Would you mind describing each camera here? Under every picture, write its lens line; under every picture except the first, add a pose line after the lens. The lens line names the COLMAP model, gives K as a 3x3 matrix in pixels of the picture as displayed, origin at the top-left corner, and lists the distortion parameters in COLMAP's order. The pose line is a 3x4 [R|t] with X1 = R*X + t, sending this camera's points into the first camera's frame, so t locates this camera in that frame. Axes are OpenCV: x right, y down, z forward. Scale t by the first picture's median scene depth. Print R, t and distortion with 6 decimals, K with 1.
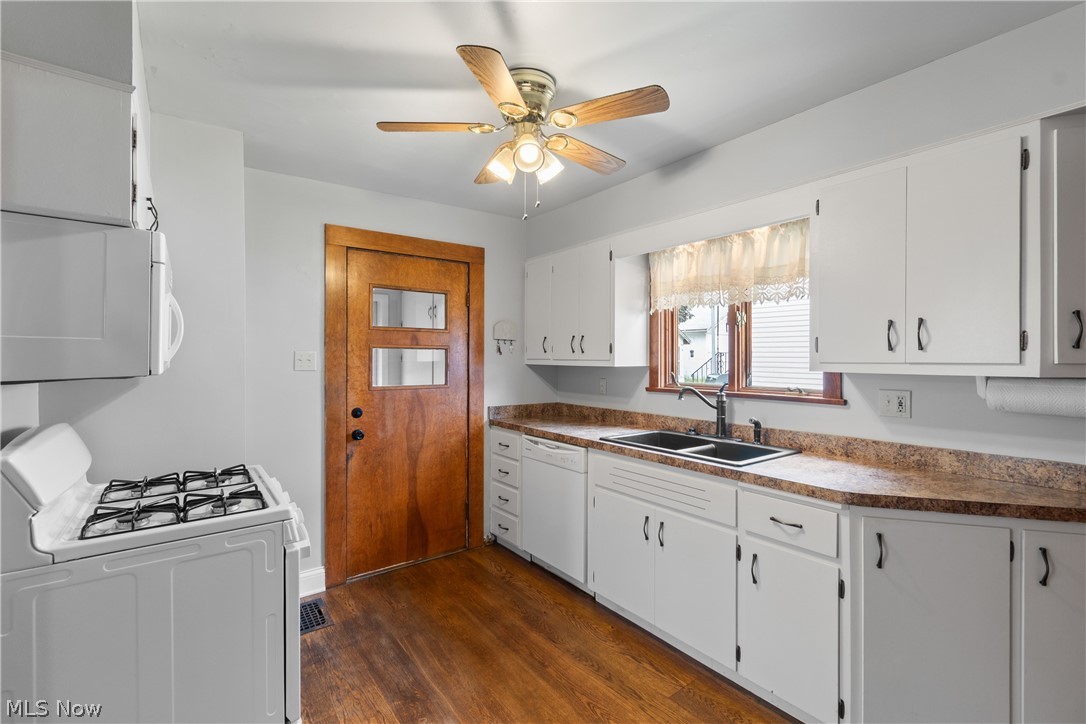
lens RADIAL K [[465.1, 0, 537.6], [0, 465.1, 350.9], [0, 0, 1]] dist [0.000284, -0.000118]
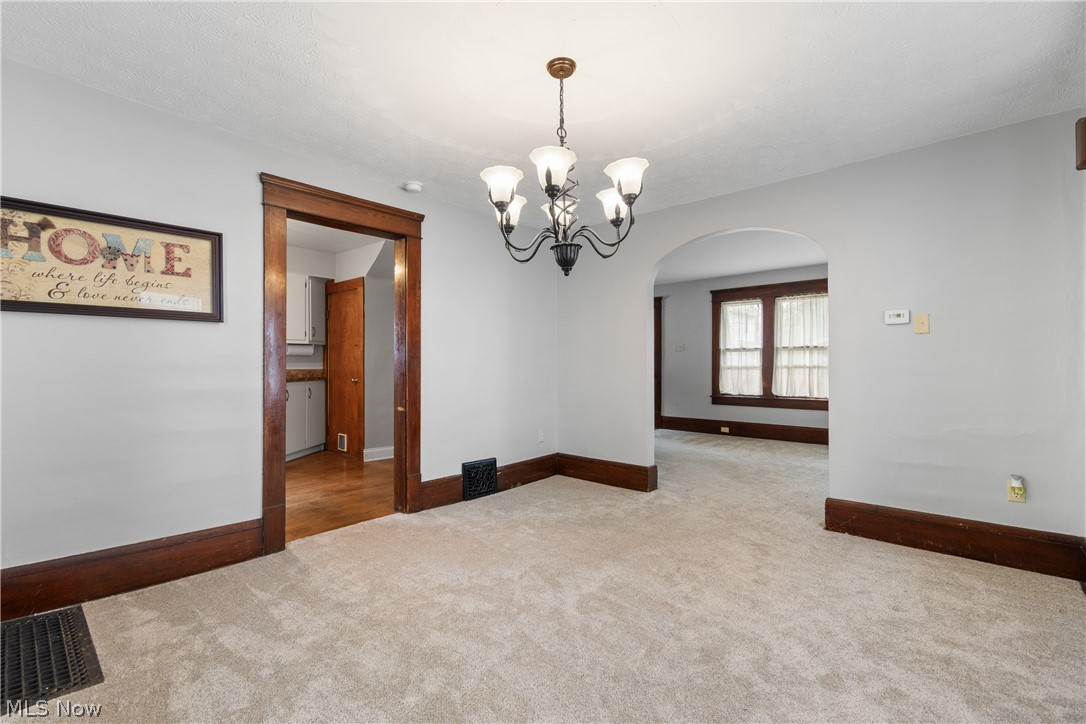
lens RADIAL K [[477.1, 0, 543.0], [0, 477.1, 362.0], [0, 0, 1]] dist [-0.000305, -0.000137]
pose [[-0.212486, 0.001737, 0.977163, -1.530924], [-0.015357, 0.999869, -0.005117, 0.096998], [-0.977043, -0.016094, -0.212432, -0.030481]]
